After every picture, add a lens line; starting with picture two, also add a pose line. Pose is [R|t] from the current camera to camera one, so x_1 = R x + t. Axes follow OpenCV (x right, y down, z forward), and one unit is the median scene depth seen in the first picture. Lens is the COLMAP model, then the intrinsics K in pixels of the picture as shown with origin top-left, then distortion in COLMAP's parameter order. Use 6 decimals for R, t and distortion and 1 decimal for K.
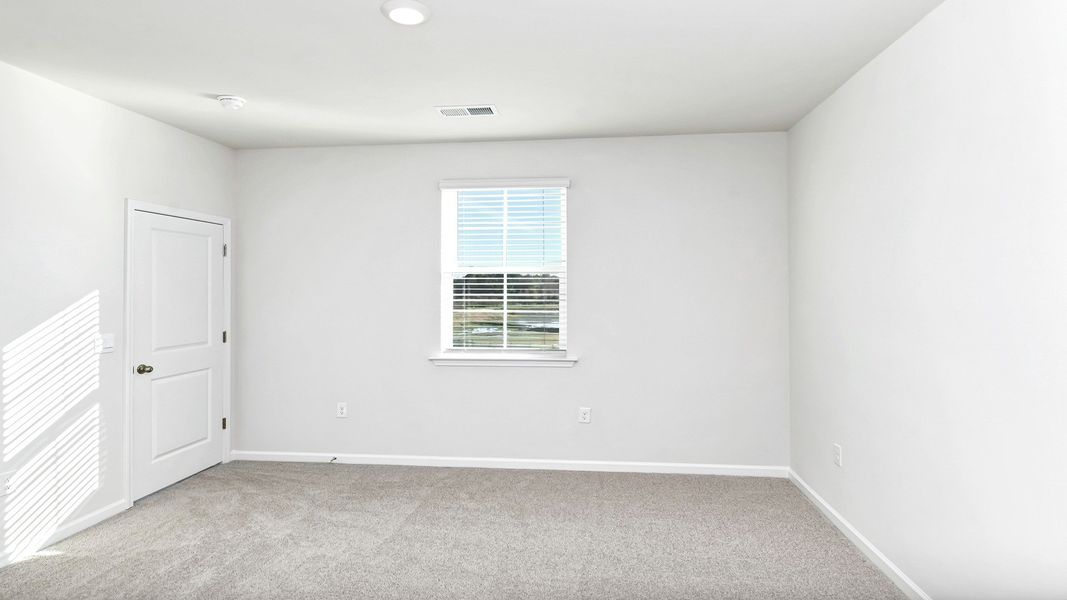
lens RADIAL K [[557.1, 0, 529.2], [0, 557.1, 295.7], [0, 0, 1]] dist [0.017247, -0.017916]
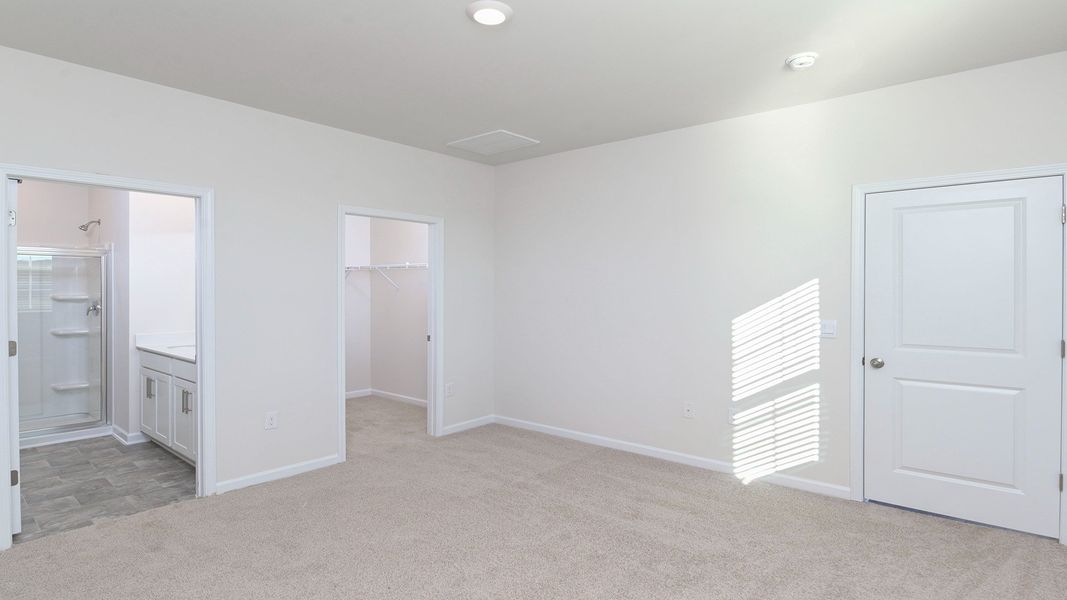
lens RADIAL K [[557.1, 0, 529.2], [0, 557.1, 295.7], [0, 0, 1]] dist [0.017247, -0.017916]
pose [[-0.558931, 0.007759, -0.829178, 0.455655], [-0.009000, 0.999841, 0.015422, 0.011825], [0.829165, 0.016082, -0.558772, 1.180396]]
